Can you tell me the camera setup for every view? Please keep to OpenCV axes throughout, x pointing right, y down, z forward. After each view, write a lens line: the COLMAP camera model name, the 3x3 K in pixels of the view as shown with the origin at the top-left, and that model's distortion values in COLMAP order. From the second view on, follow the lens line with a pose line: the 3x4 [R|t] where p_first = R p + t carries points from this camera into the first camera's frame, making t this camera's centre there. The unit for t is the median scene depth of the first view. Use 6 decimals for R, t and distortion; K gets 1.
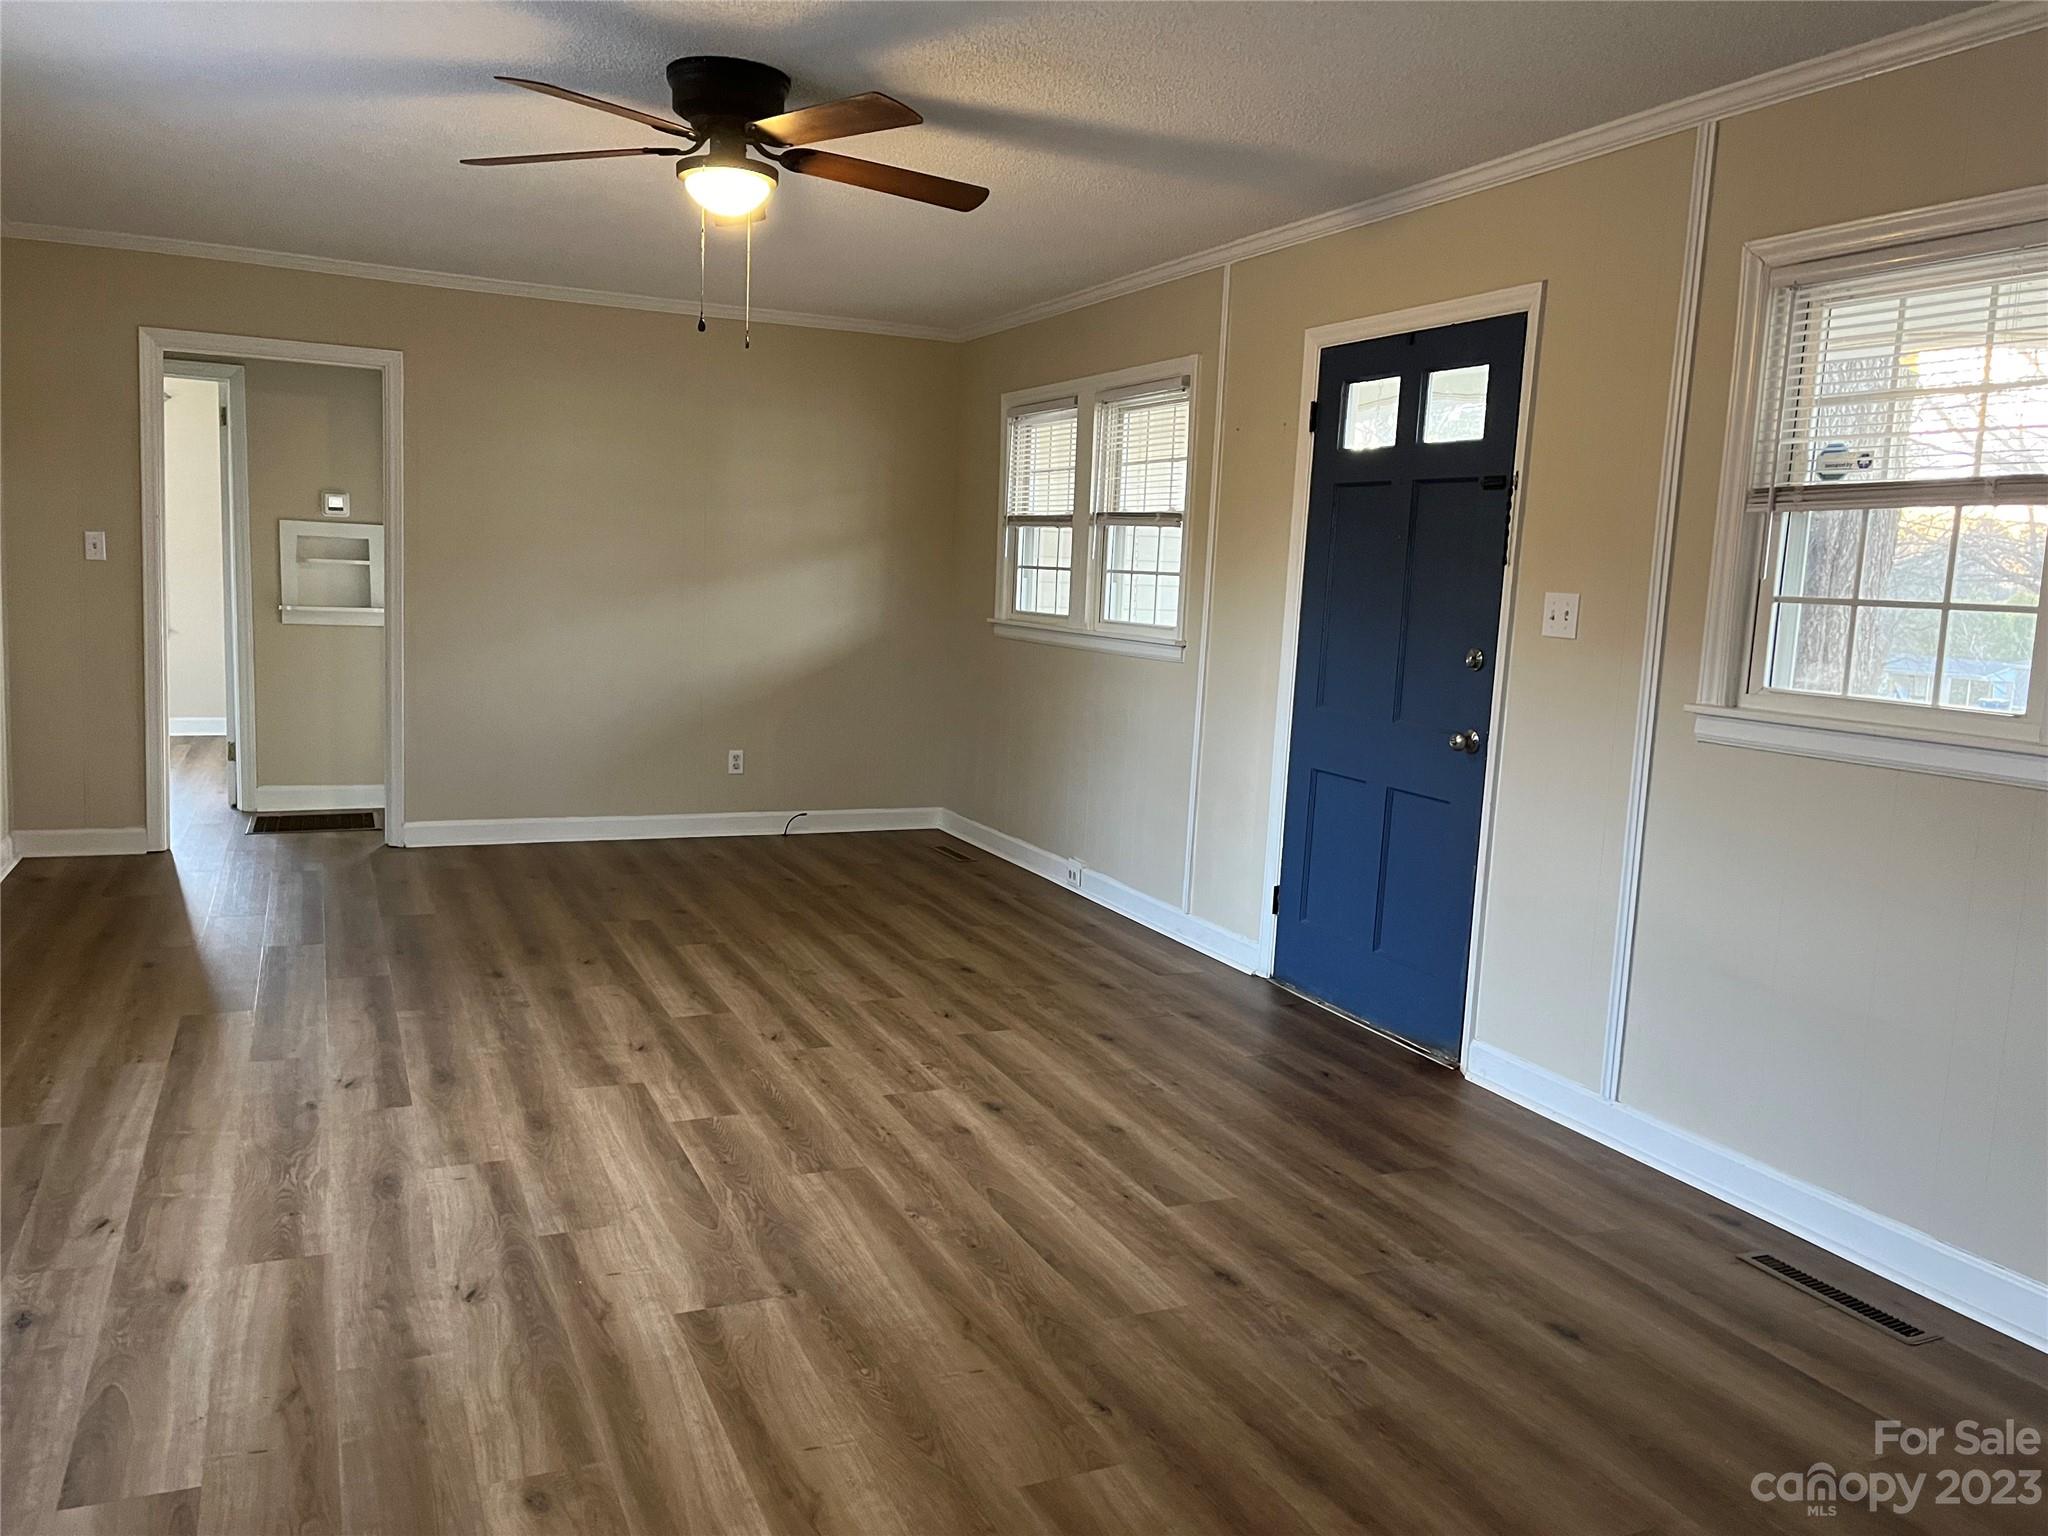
lens RADIAL K [[1546.7, 0, 1023.0], [0, 1546.7, 757.6], [0, 0, 1]] dist [0.052265, -0.050044]
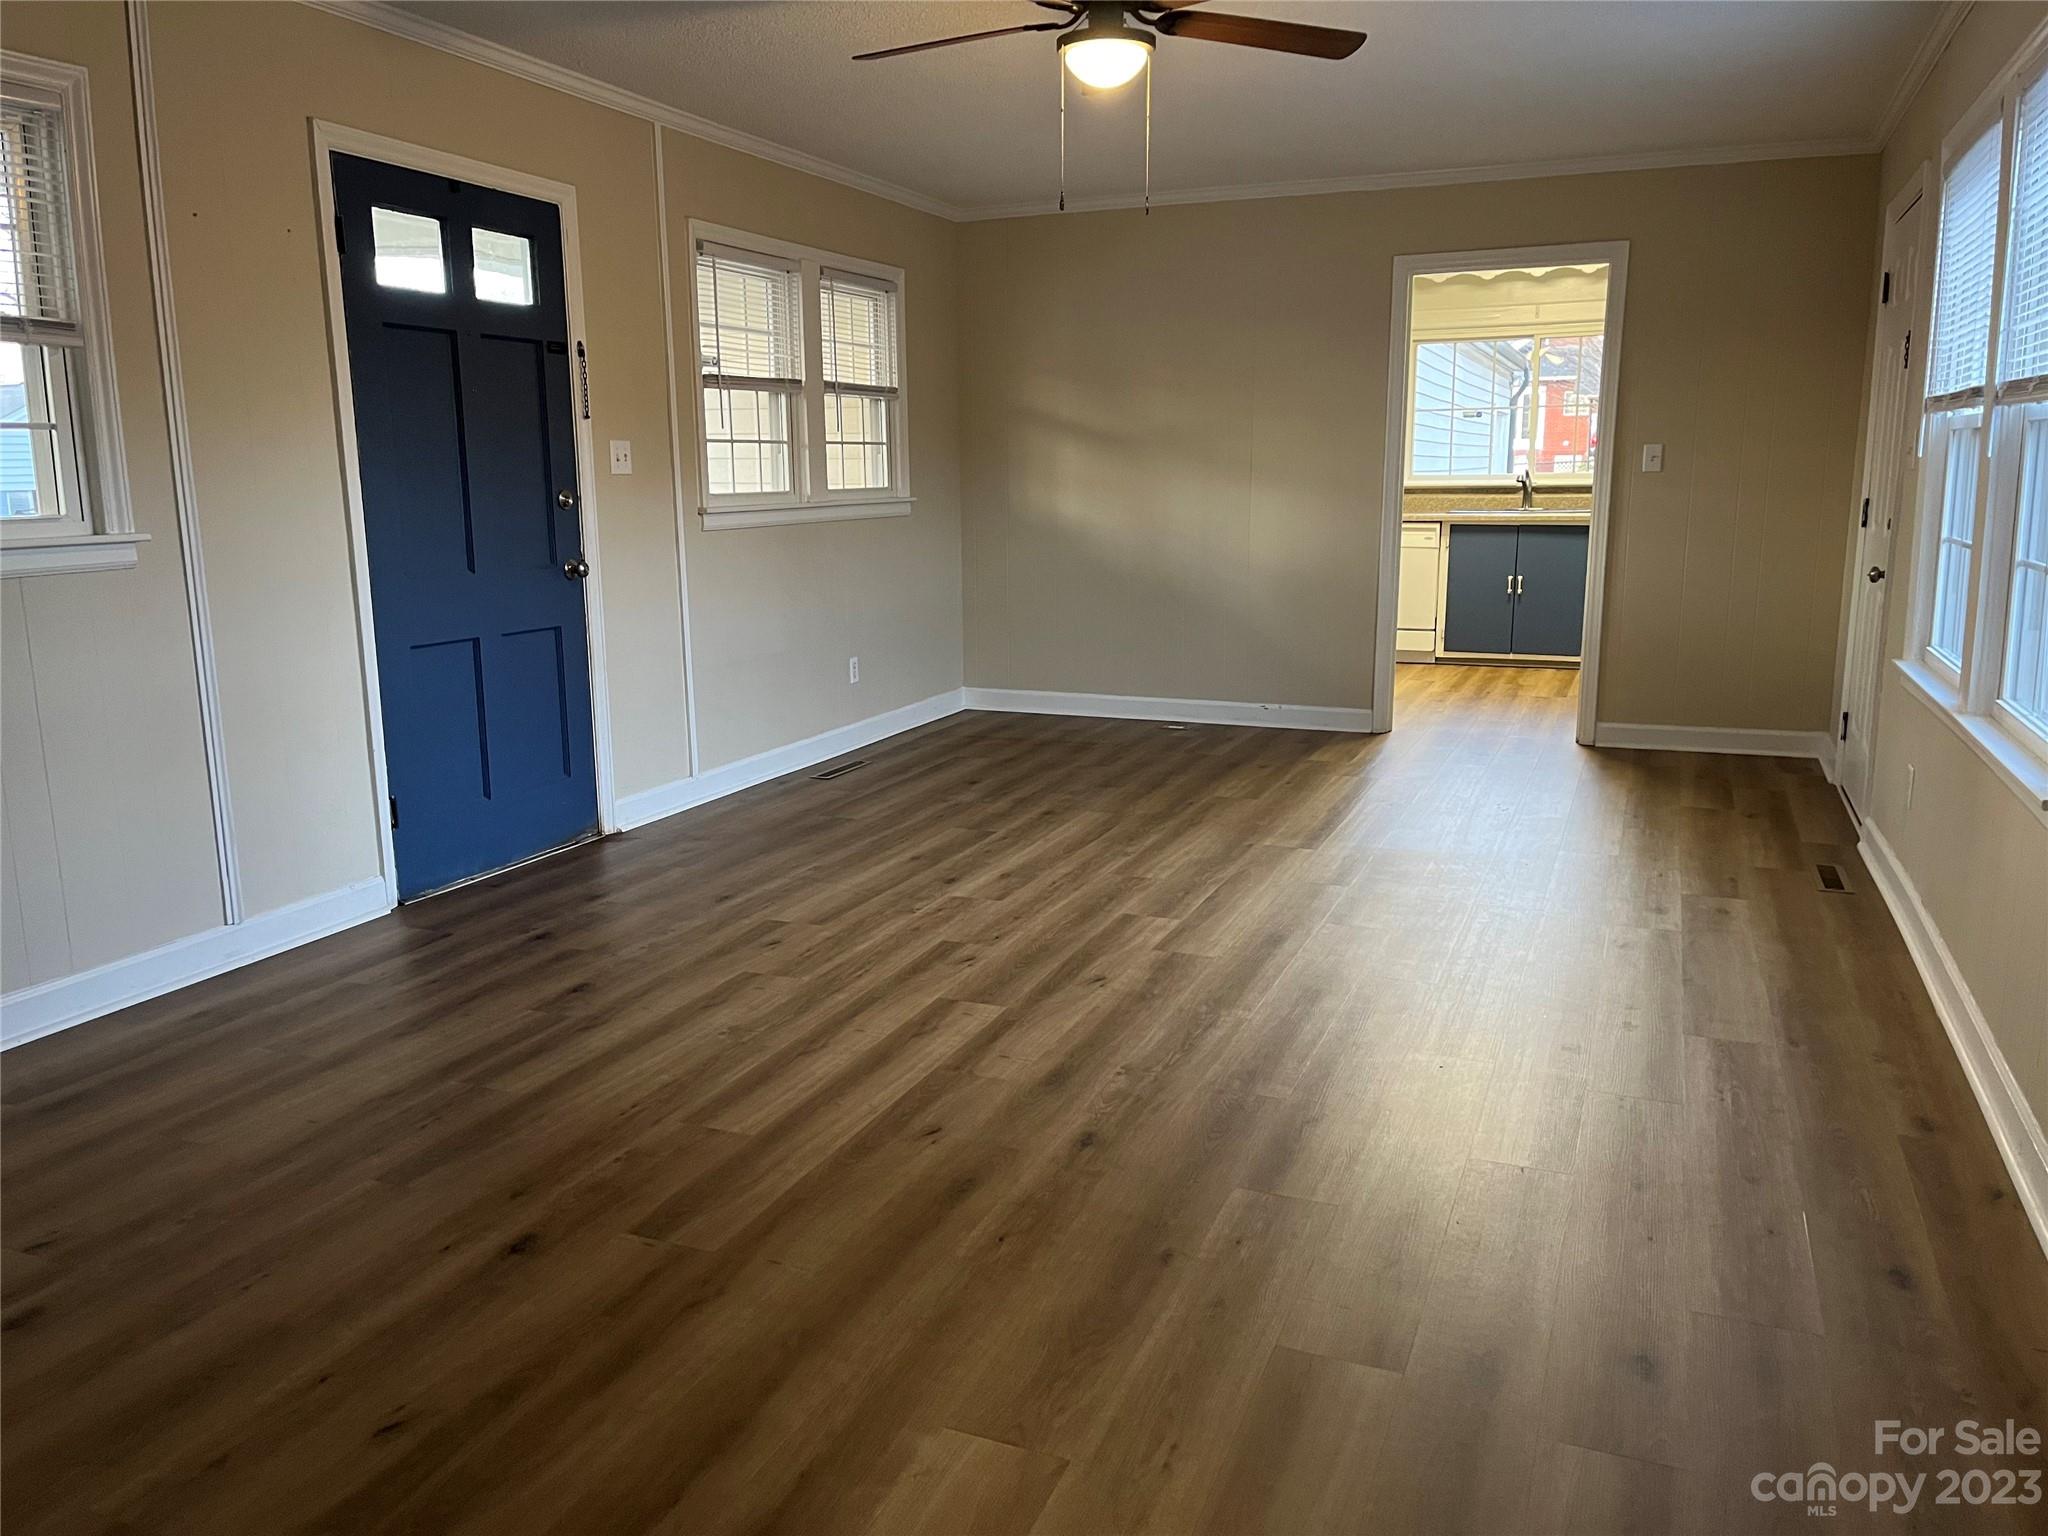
lens RADIAL K [[1546.7, 0, 1015.5], [0, 1546.7, 763.6], [0, 0, 1]] dist [0.052265, -0.050044]
pose [[-0.683529, -0.177283, 0.708067, -0.813469], [0.068090, 0.950340, 0.303673, -0.207255], [-0.726741, 0.255782, -0.637514, 1.547101]]
